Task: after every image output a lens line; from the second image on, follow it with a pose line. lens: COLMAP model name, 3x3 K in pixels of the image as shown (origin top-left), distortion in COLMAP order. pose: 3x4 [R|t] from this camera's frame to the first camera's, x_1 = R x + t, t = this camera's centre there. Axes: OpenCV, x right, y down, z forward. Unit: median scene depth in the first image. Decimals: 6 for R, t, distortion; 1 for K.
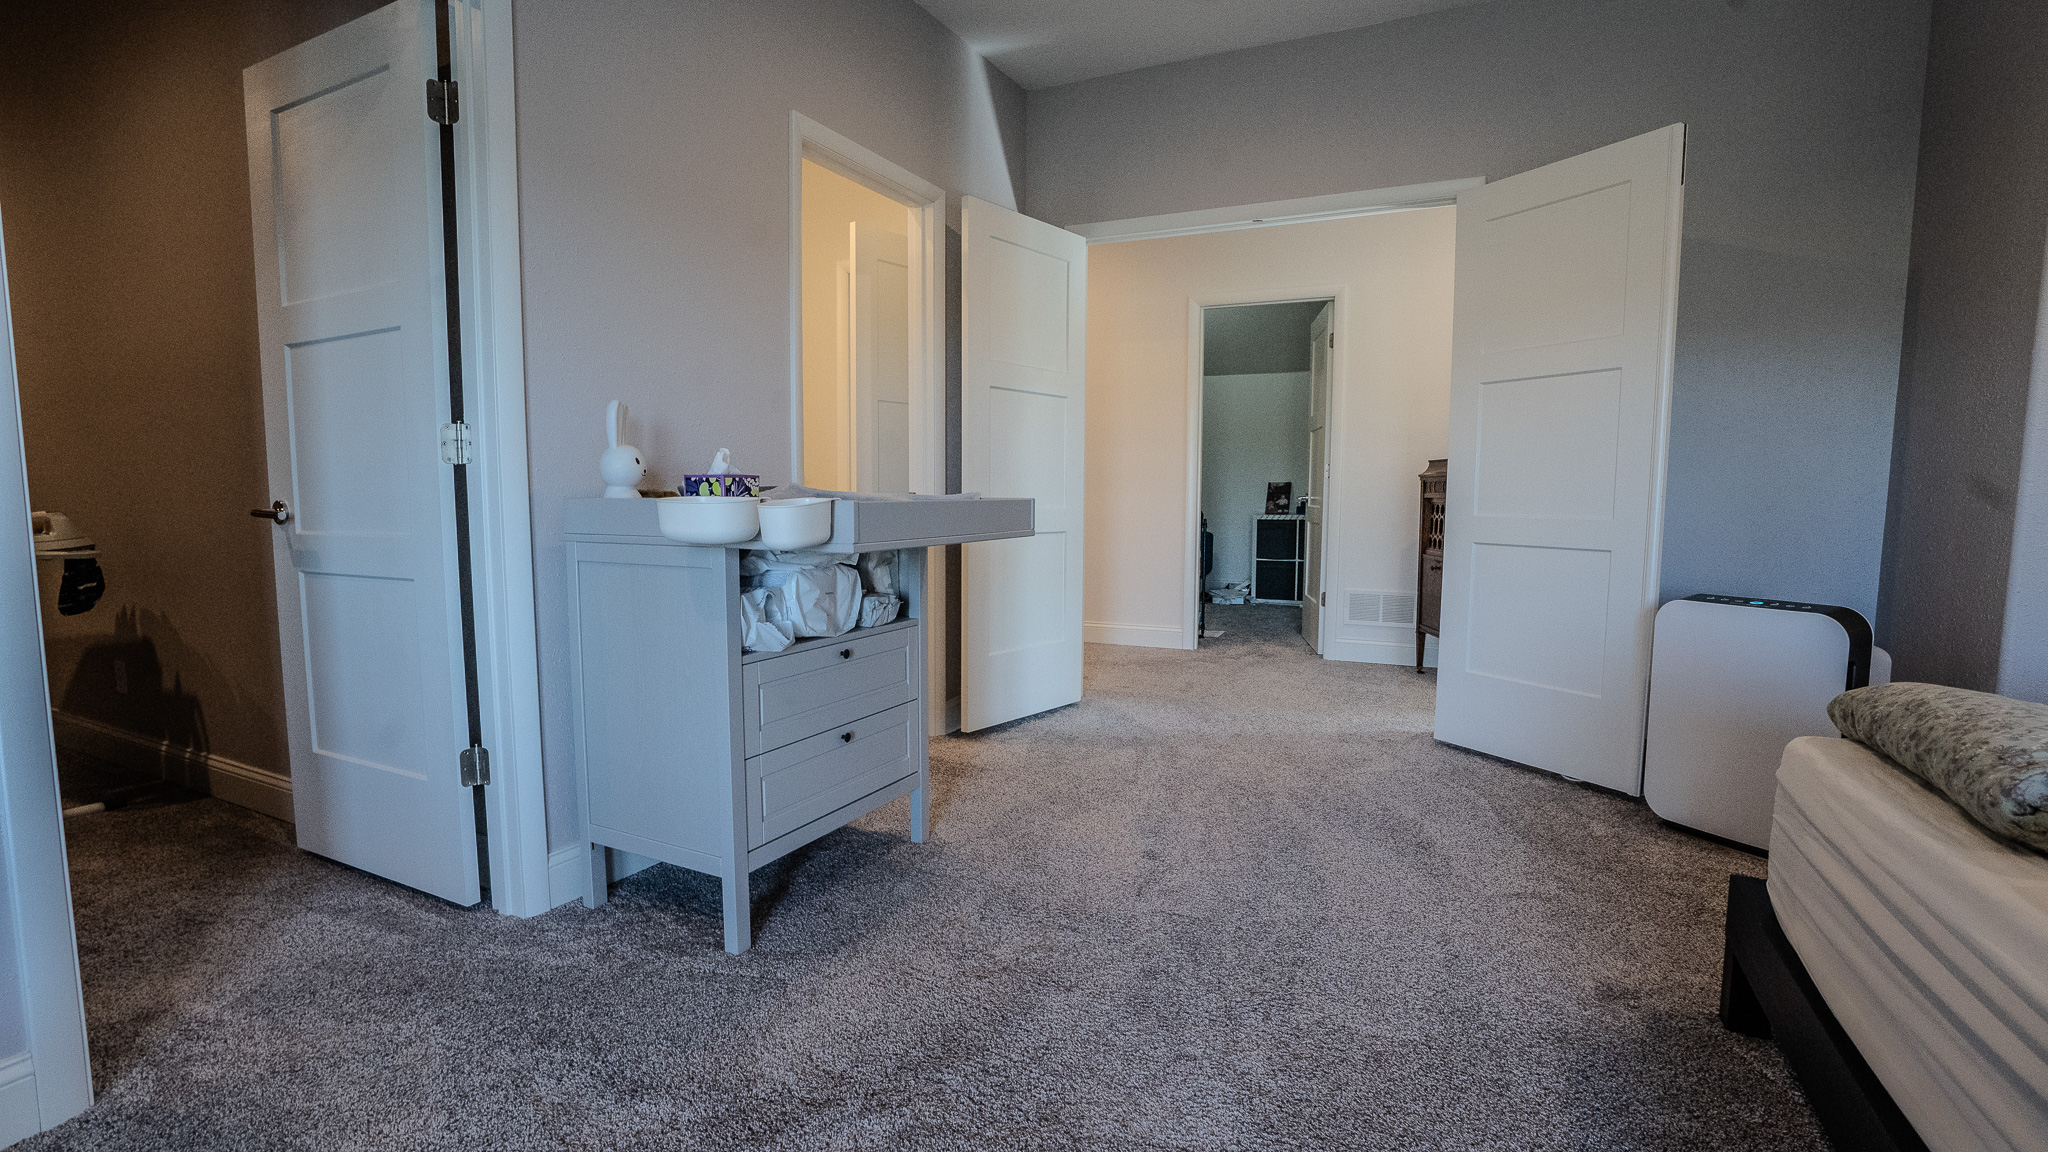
lens RADIAL K [[949.5, 0, 1002.9], [0, 949.5, 584.8], [0, 0, 1]] dist [-0.073622, 0.031166]
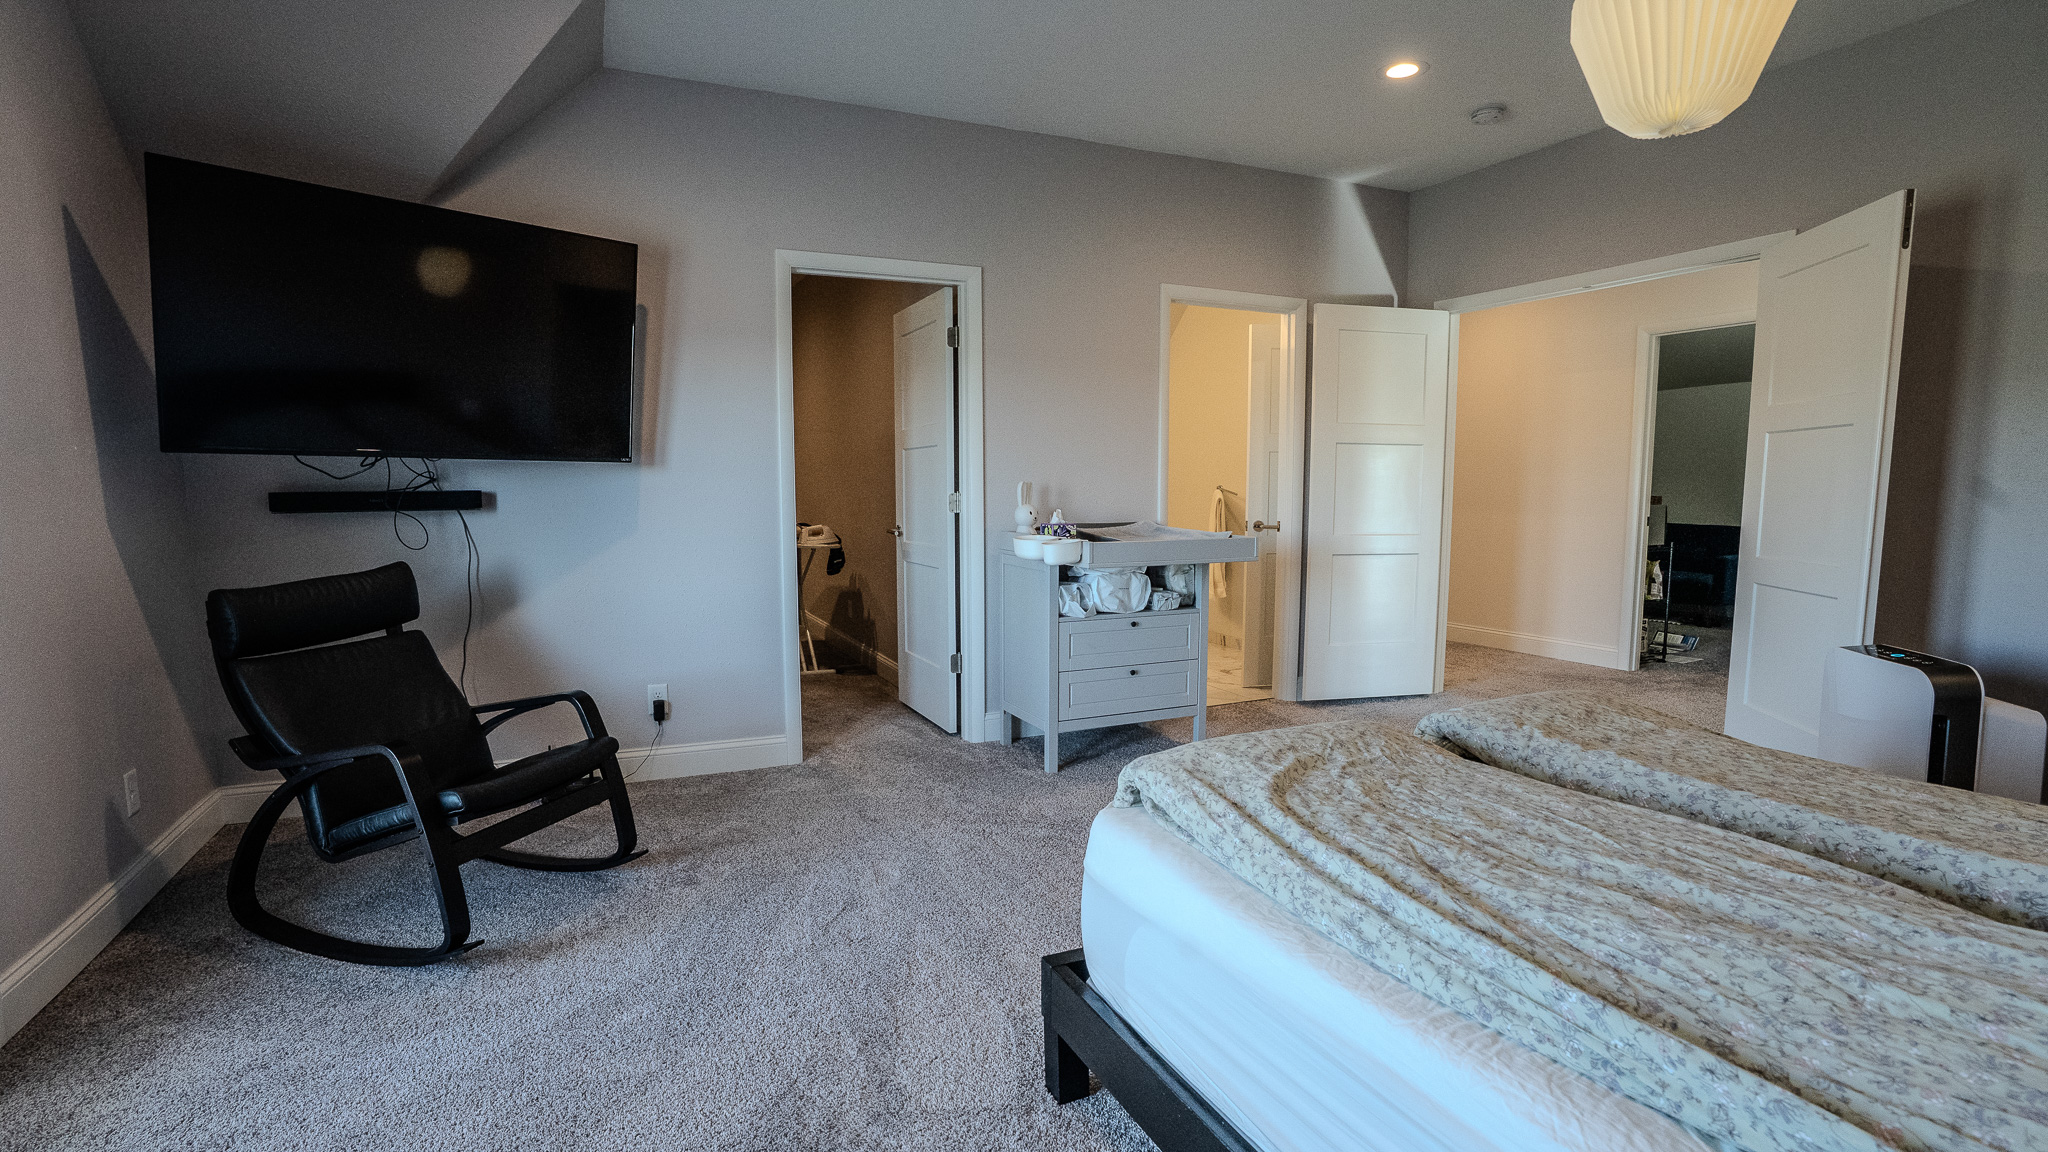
lens RADIAL K [[949.5, 0, 1002.9], [0, 949.5, 584.8], [0, 0, 1]] dist [-0.073622, 0.031166]
pose [[0.783755, 0.062680, -0.617899, 0.709015], [-0.057354, 0.997947, 0.028484, -0.034500], [0.618416, 0.013114, 0.785741, -0.510329]]
